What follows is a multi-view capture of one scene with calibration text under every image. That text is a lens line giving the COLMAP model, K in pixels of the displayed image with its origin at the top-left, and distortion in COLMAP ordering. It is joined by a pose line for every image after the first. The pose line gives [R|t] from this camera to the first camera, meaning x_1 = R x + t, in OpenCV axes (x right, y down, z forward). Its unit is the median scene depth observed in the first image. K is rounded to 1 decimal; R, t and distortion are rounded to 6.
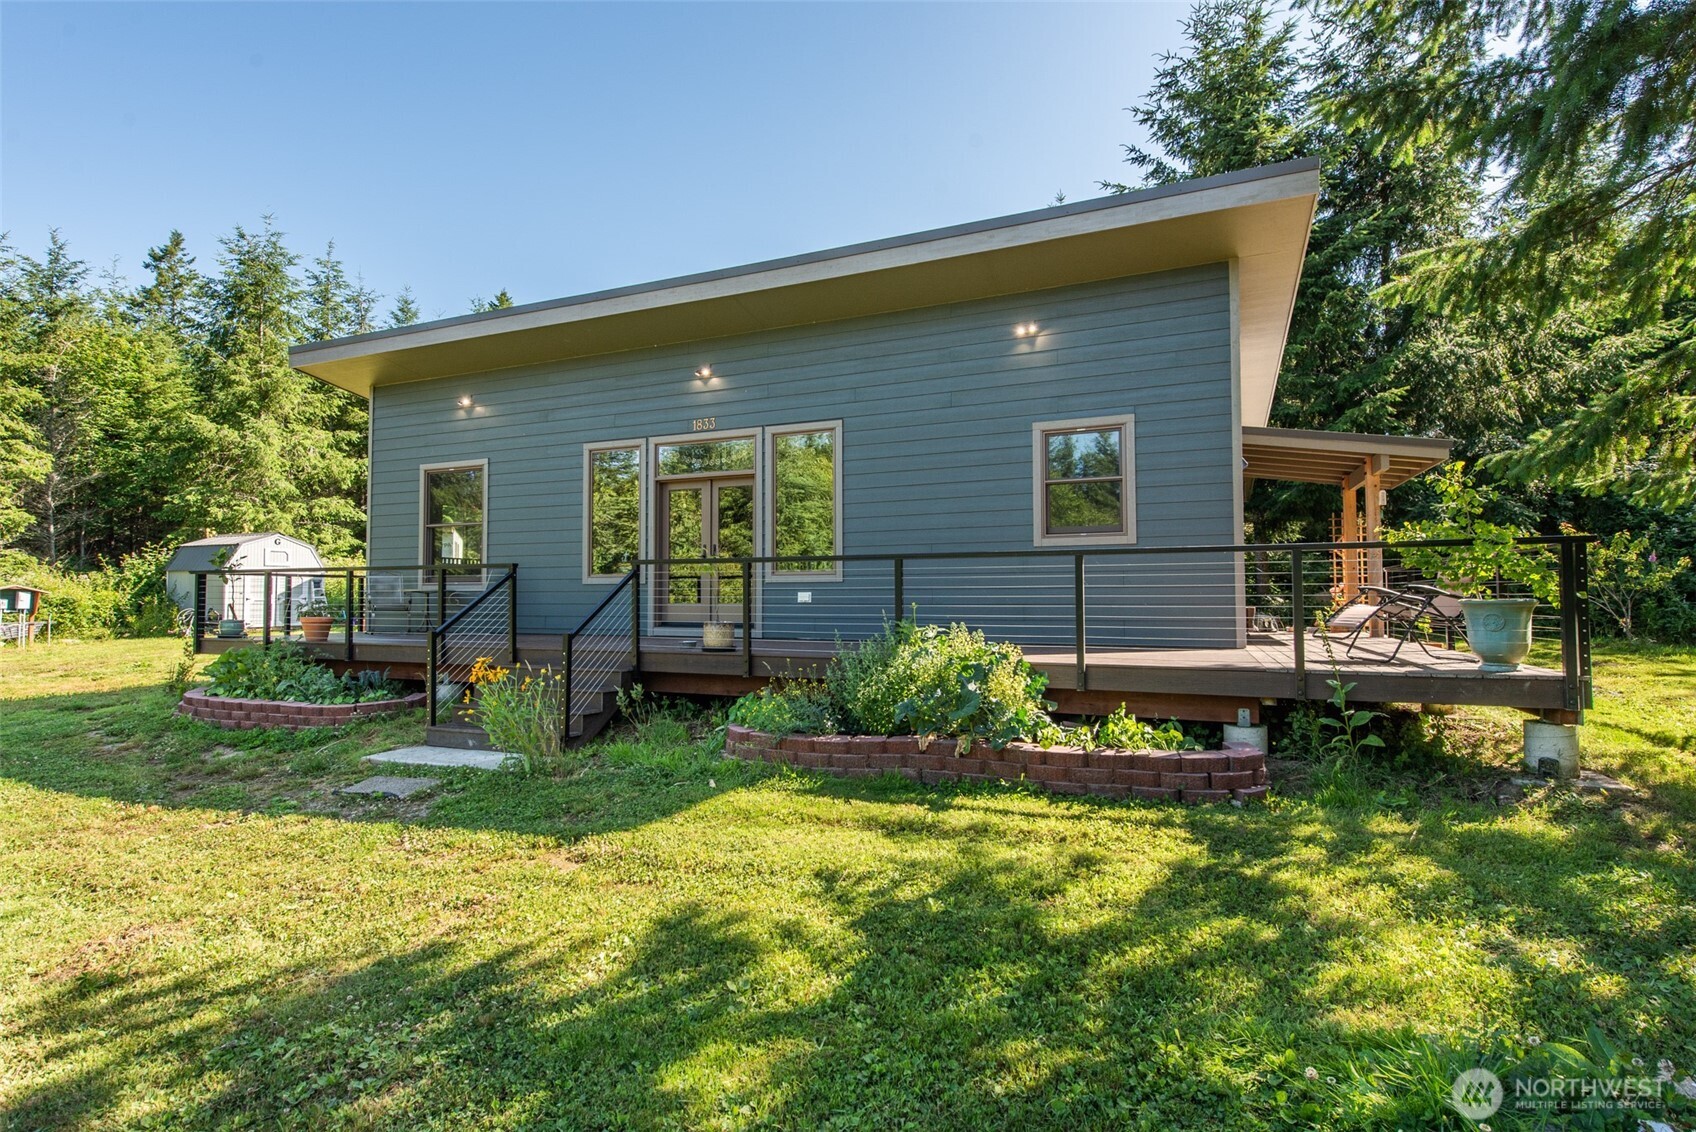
lens RADIAL K [[819.4, 0, 848.0], [0, 819.4, 566.0], [0, 0, 1]] dist [0.008385, -0.000403]
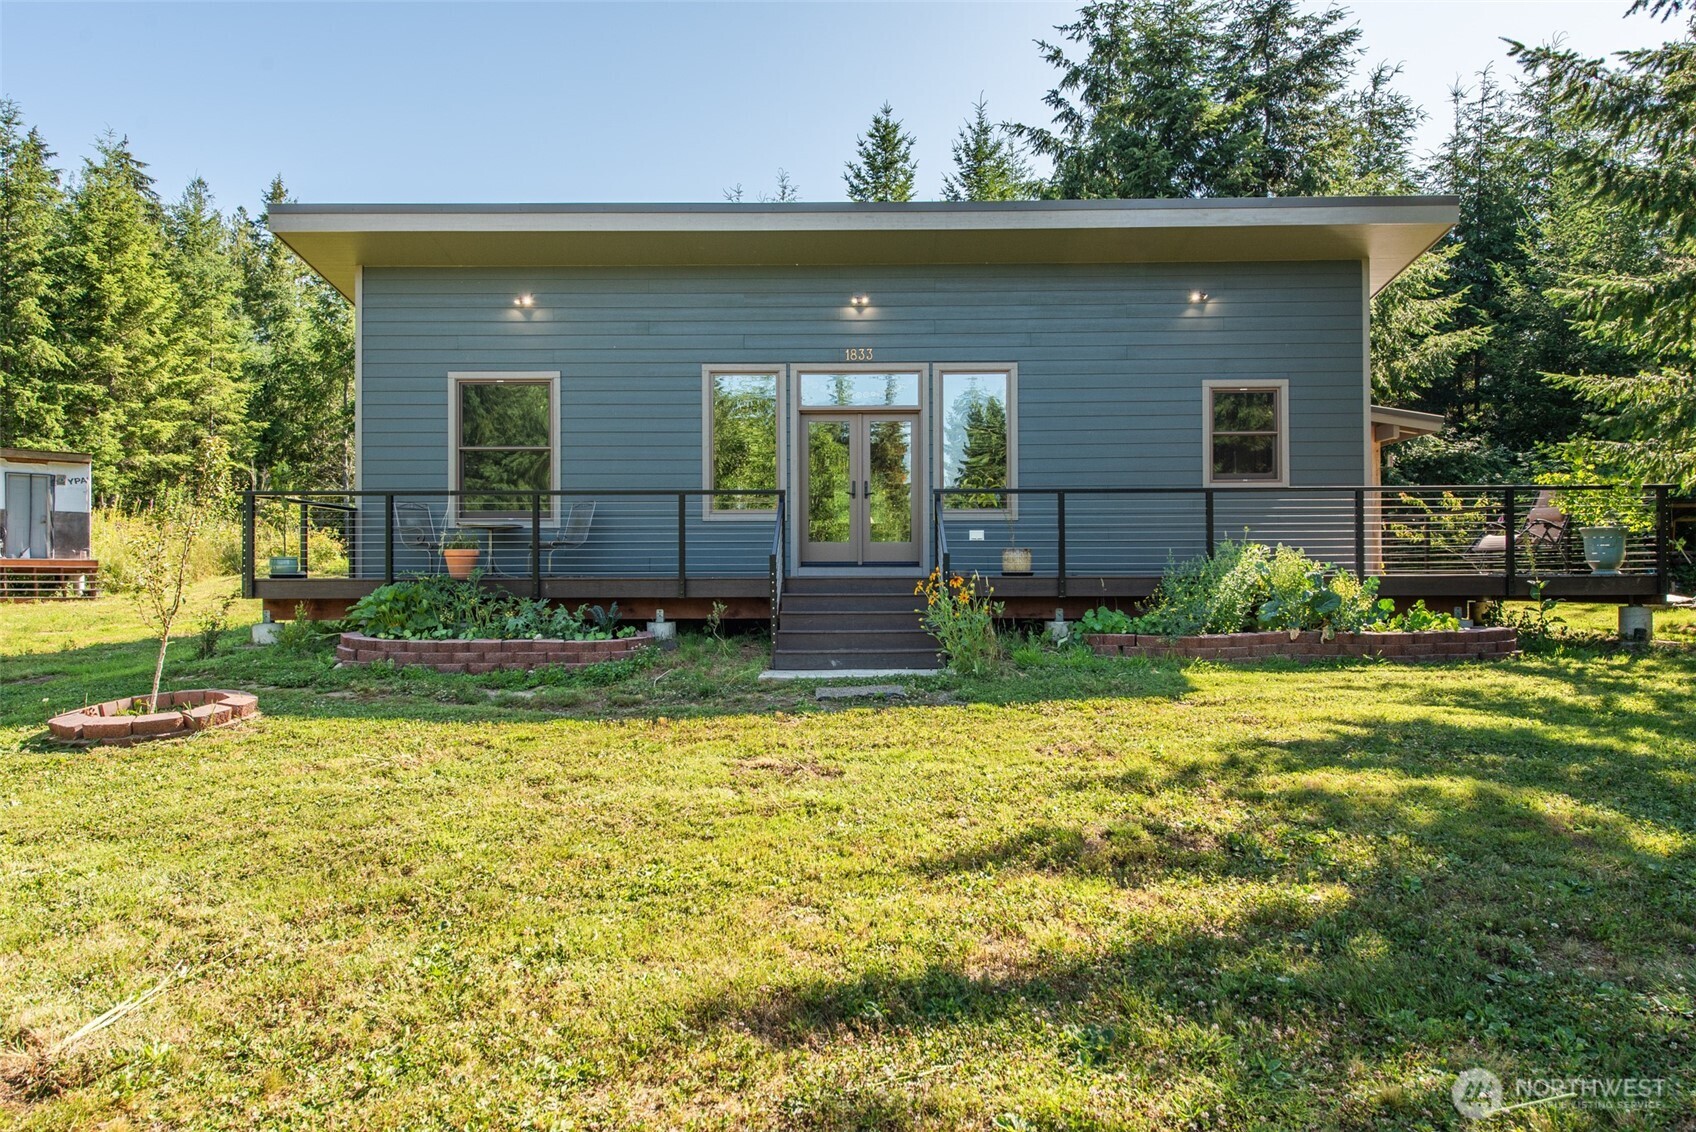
lens RADIAL K [[1059.2, 0, 848.0], [0, 1059.2, 566.0], [0, 0, 1]] dist [0.020419, -0.003295]
pose [[0.924761, 0.004551, 0.380522, -0.538512], [-0.013491, 0.999692, 0.020830, 0.039288], [-0.380310, -0.024396, 0.924537, -0.117384]]
